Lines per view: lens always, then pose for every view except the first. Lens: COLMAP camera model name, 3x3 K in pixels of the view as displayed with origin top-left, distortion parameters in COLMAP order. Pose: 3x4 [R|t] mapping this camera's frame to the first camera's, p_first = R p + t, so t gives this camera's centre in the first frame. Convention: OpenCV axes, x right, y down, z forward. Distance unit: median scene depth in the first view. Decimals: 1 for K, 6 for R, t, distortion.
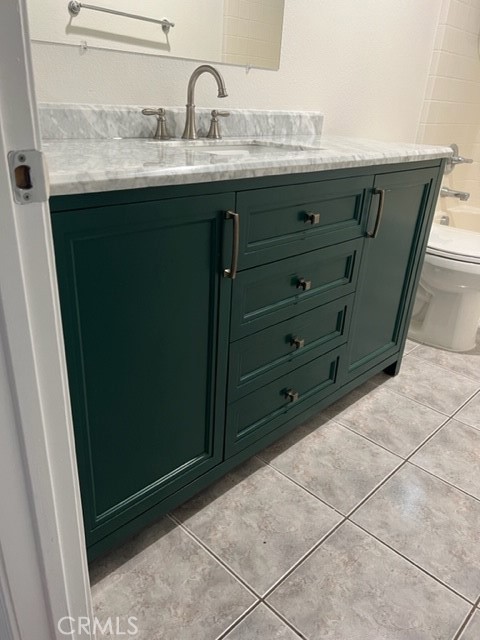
lens RADIAL K [[481.5, 0, 240.9], [0, 481.5, 316.5], [0, 0, 1]] dist [0.059576, -0.048728]
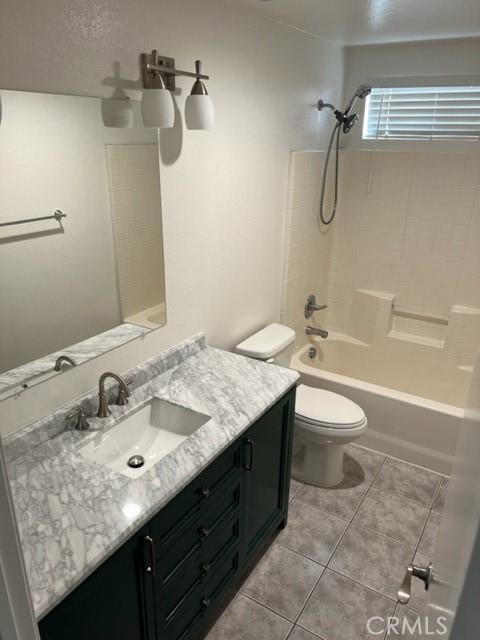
lens RADIAL K [[481.5, 0, 243.1], [0, 481.5, 324.0], [0, 0, 1]] dist [0.059576, -0.048728]
pose [[0.974298, -0.110958, 0.196038, 0.024767], [0.118052, 0.992697, -0.024845, -0.447135], [-0.191850, 0.047350, 0.980281, -0.292898]]
